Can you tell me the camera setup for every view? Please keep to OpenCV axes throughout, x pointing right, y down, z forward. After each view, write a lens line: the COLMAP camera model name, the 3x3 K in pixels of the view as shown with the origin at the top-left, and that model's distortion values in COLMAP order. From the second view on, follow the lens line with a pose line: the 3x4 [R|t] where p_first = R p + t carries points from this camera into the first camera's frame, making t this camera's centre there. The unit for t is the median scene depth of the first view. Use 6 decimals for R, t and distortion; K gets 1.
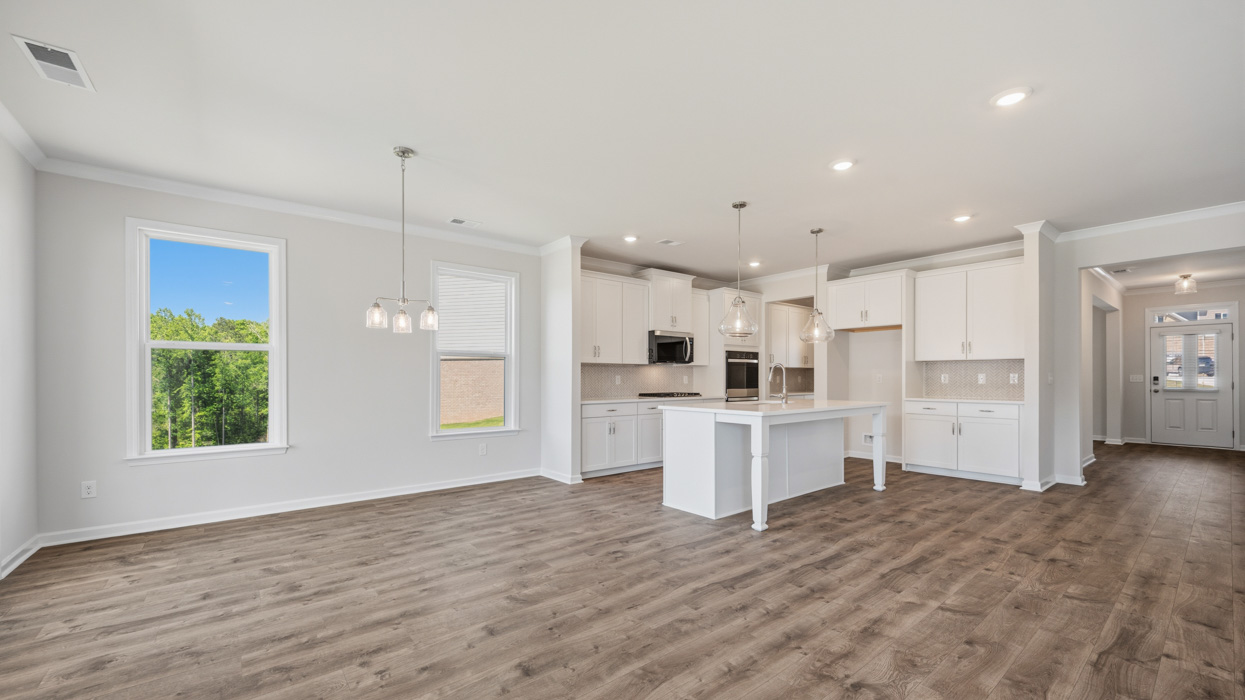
lens RADIAL K [[493.0, 0, 629.8], [0, 493.0, 374.1], [0, 0, 1]] dist [-0.000567, 0.000017]
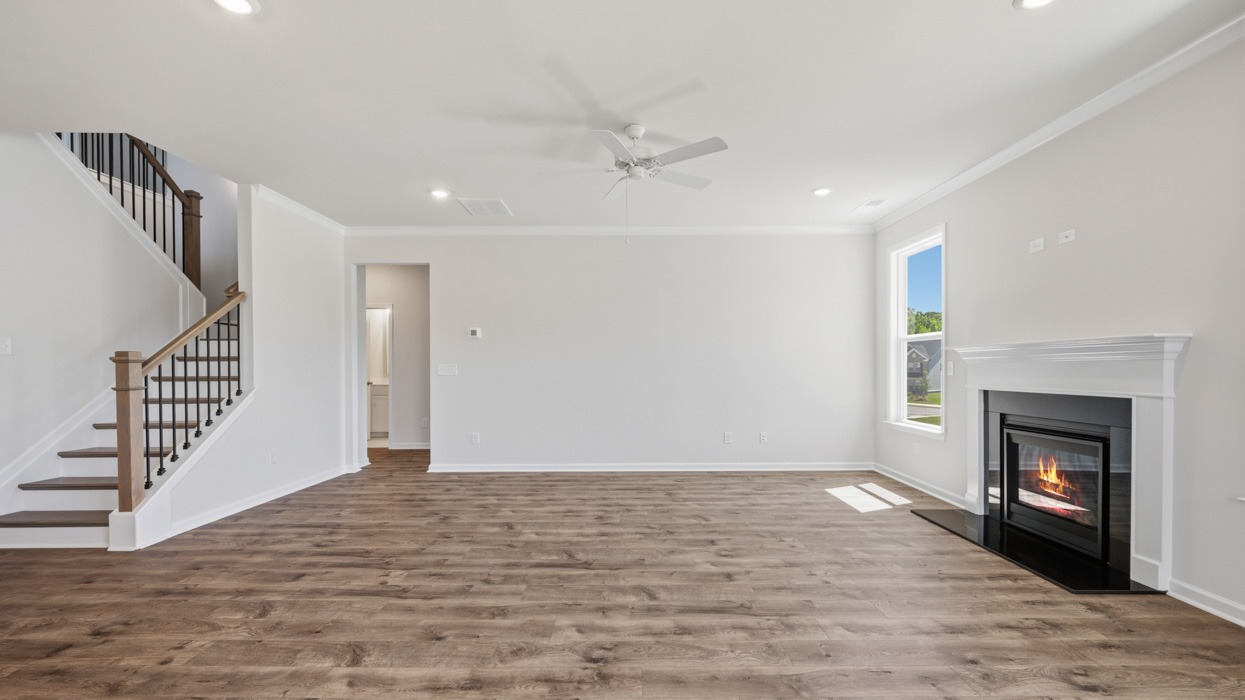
lens RADIAL K [[518.9, 0, 619.8], [0, 518.9, 368.6], [0, 0, 1]] dist [-0.000641, -0.000889]
pose [[-0.768875, 0.003889, 0.639387, -0.143100], [0.001381, 0.999989, -0.004422, 0.005966], [-0.639398, -0.002517, -0.768872, 0.881388]]
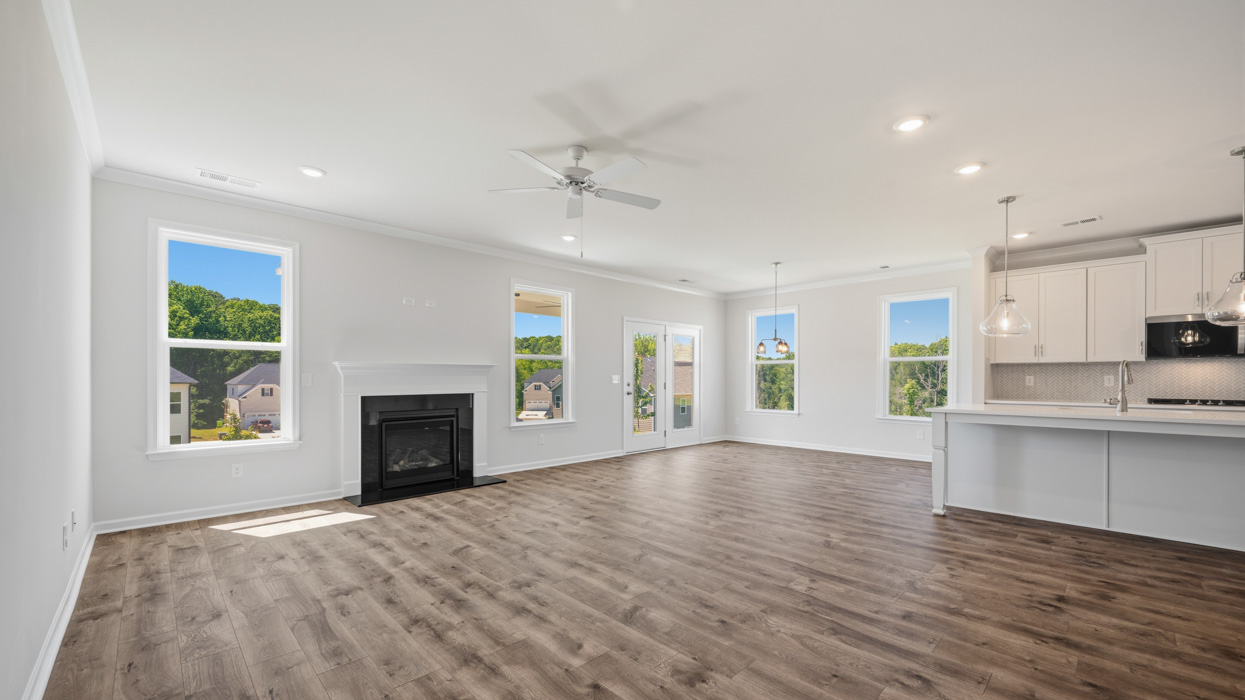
lens RADIAL K [[493.0, 0, 631.8], [0, 493.0, 376.6], [0, 0, 1]] dist [-0.000567, 0.000017]
pose [[0.101486, 0.000521, -0.994837, 1.286589], [0.006273, 0.999980, 0.001164, -0.002507], [0.994817, -0.006359, 0.101480, 0.189260]]
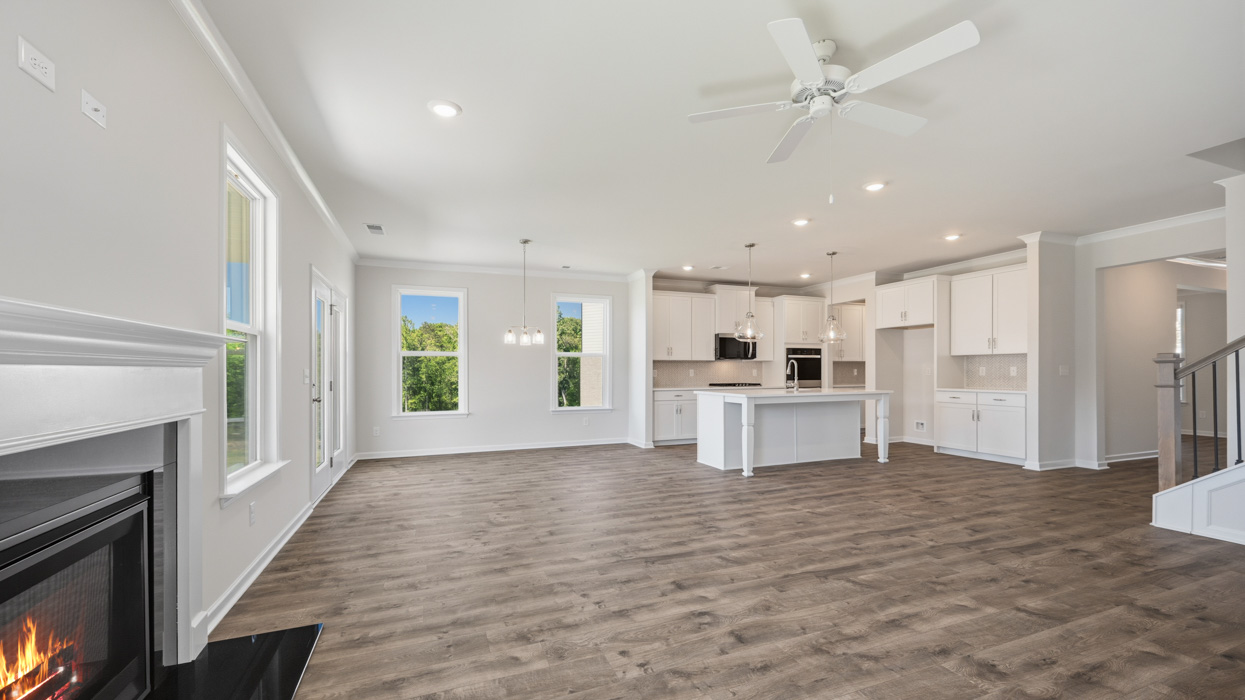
lens RADIAL K [[493.0, 0, 629.1], [0, 493.0, 369.0], [0, 0, 1]] dist [-0.000567, 0.000017]
pose [[0.955039, -0.003815, -0.296457, 0.355692], [0.004861, 0.999984, 0.002791, -0.004758], [0.296442, -0.004107, 0.955042, -0.478162]]
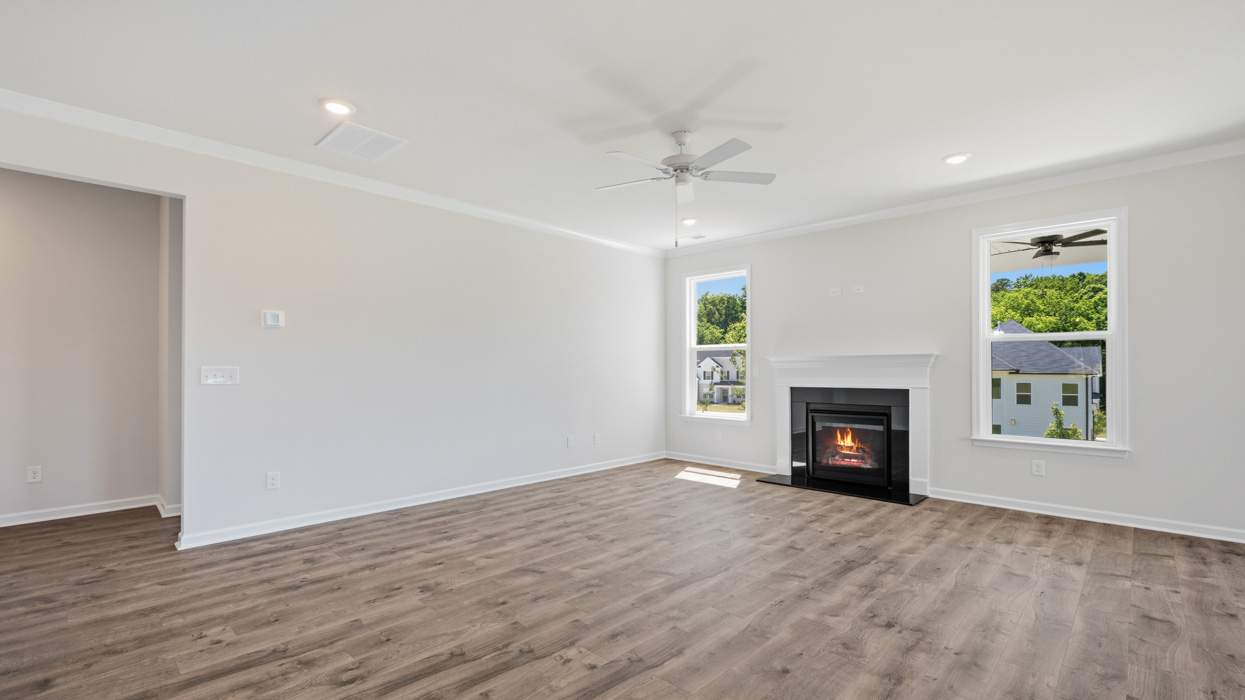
lens RADIAL K [[545.5, 0, 624.4], [0, 545.5, 362.7], [0, 0, 1]] dist [-0.000367, 0.000571]
pose [[-0.992416, 0.003448, -0.122875, 0.617114], [0.005694, 0.999823, -0.017939, 0.001455], [0.122791, -0.018502, -0.992260, 1.099332]]
